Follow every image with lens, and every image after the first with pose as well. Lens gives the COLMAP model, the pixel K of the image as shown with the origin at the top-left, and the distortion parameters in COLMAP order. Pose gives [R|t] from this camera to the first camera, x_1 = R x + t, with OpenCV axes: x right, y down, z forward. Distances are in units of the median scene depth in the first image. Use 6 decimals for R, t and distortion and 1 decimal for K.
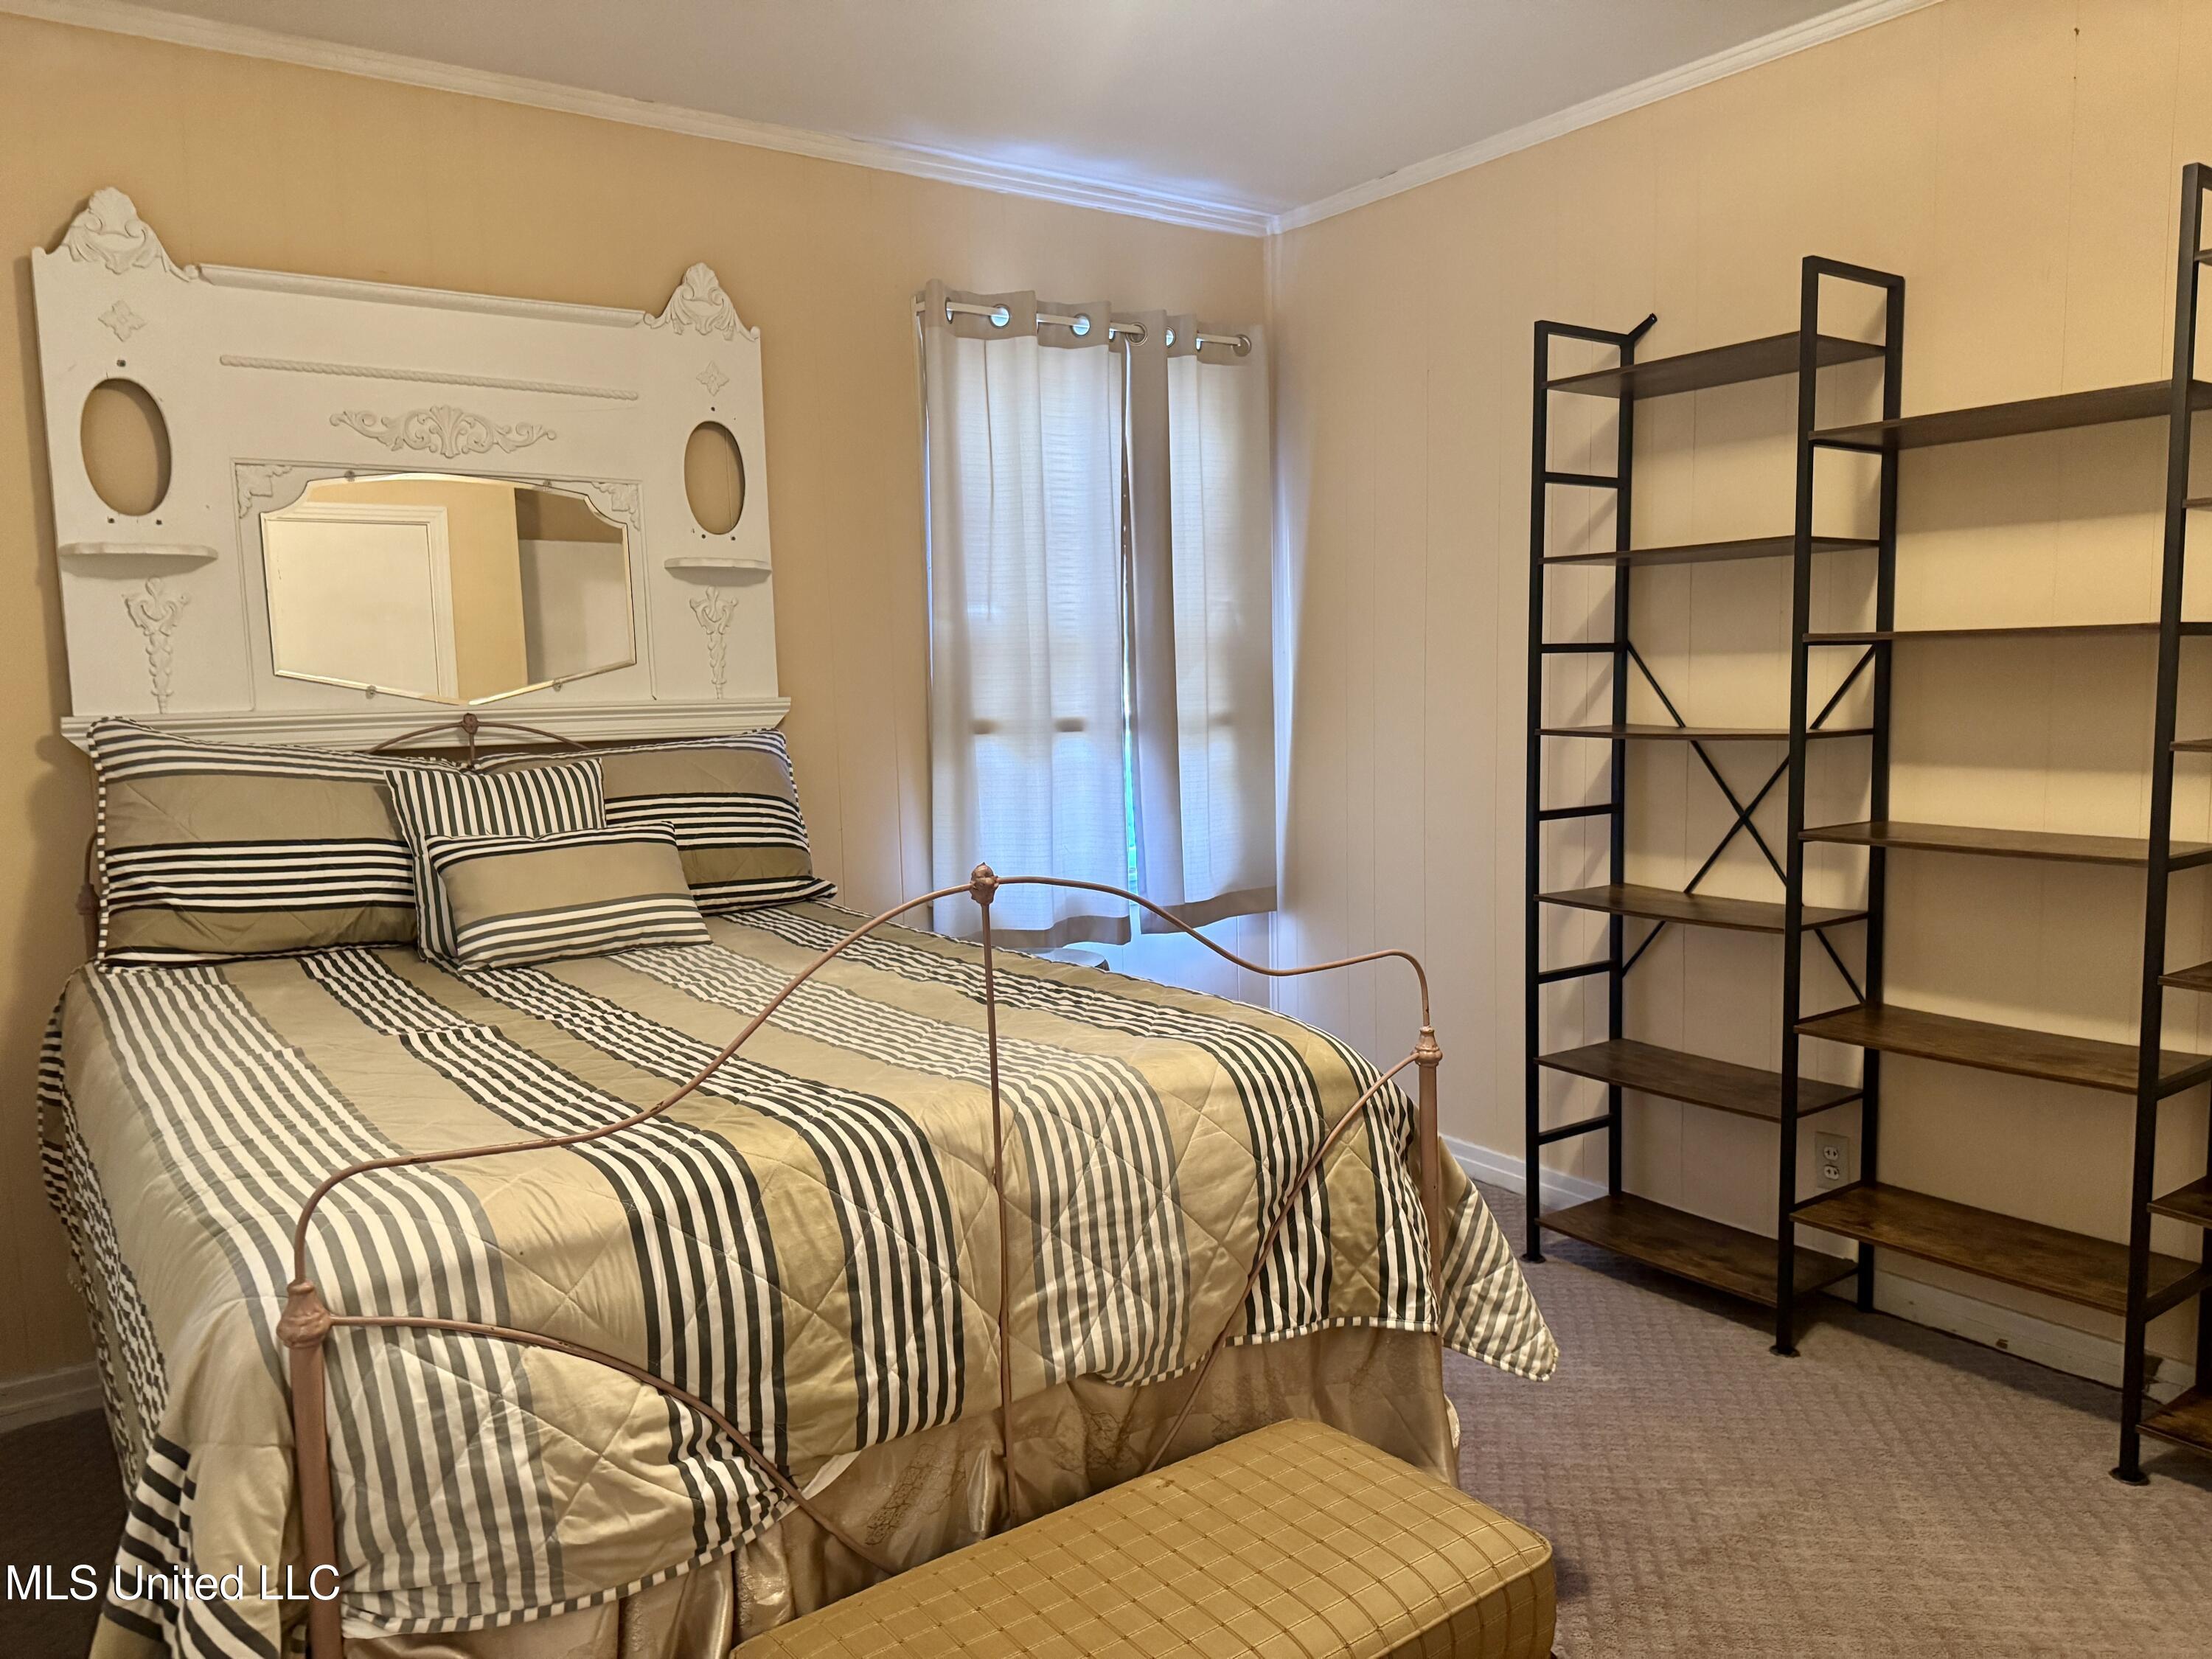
lens RADIAL K [[1559.9, 0, 1099.6], [0, 1559.9, 836.7], [0, 0, 1]] dist [0.009251, -0.015569]
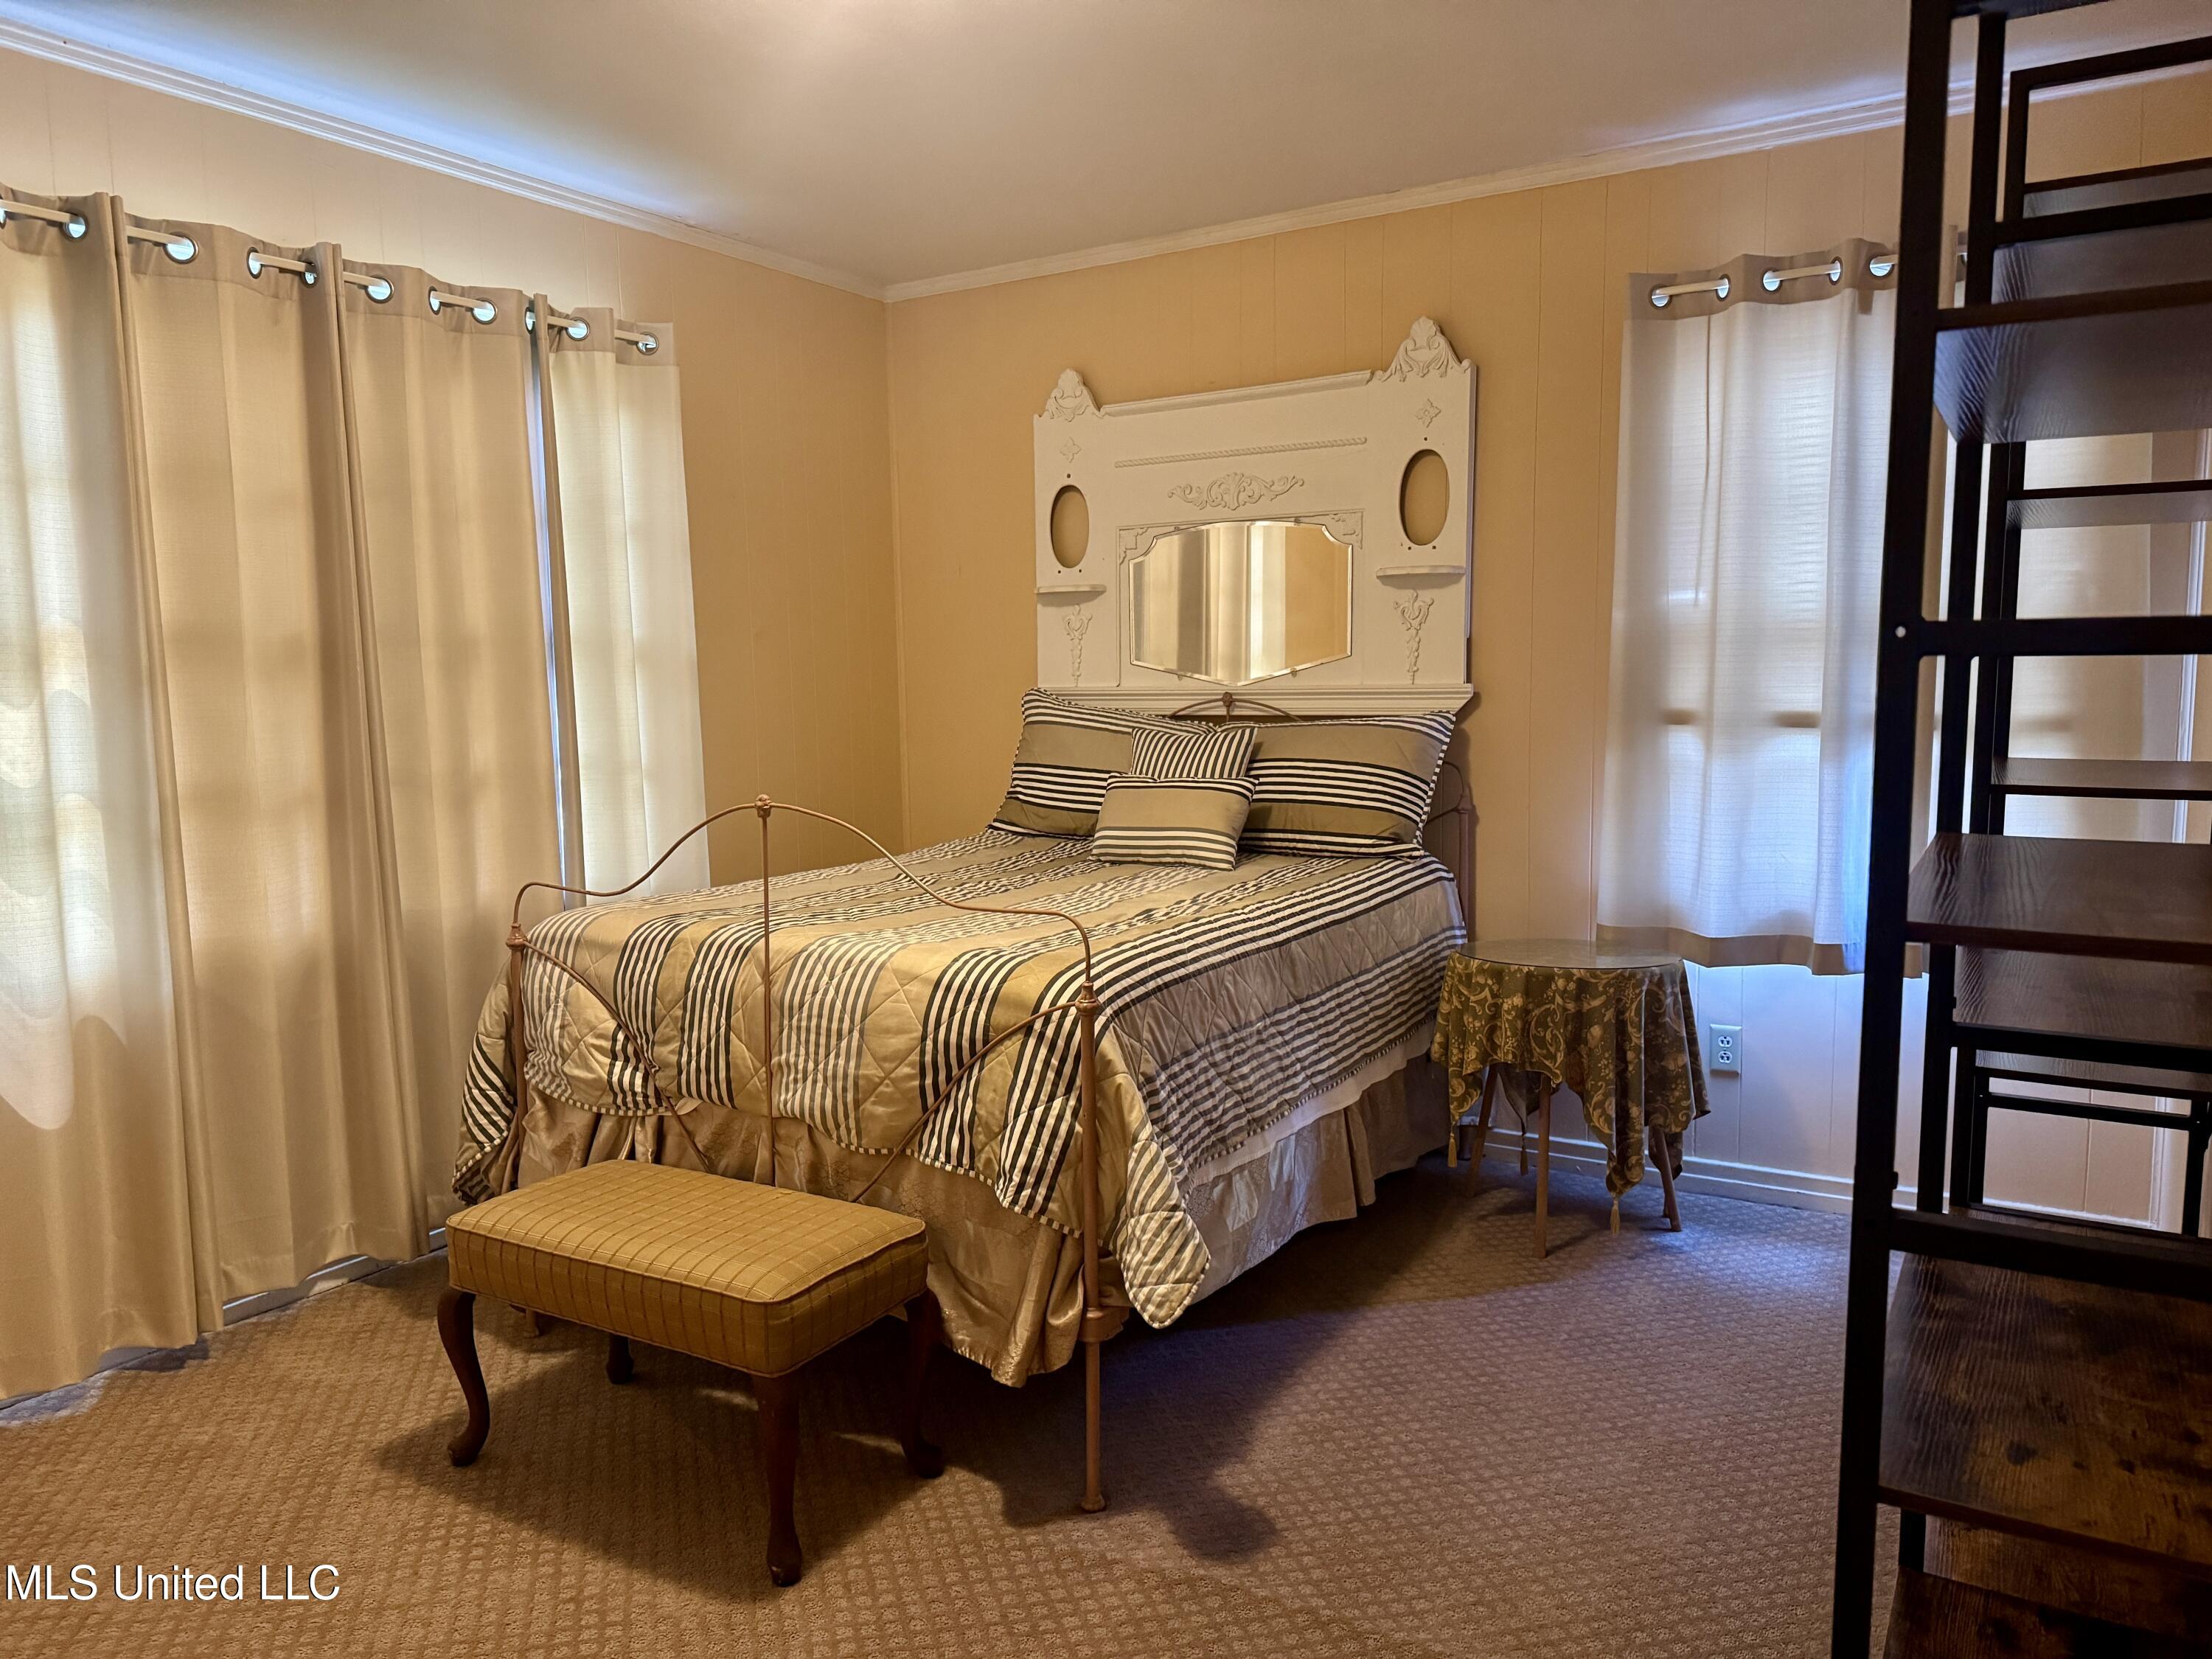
lens RADIAL K [[1555.6, 0, 1105.0], [0, 1555.6, 865.9], [0, 0, 1]] dist [-0.002572, -0.006208]
pose [[0.383424, 0.130473, -0.914310, 1.436932], [-0.087564, 0.990647, 0.104646, -0.101988], [0.919412, 0.039937, 0.391262, 0.606198]]
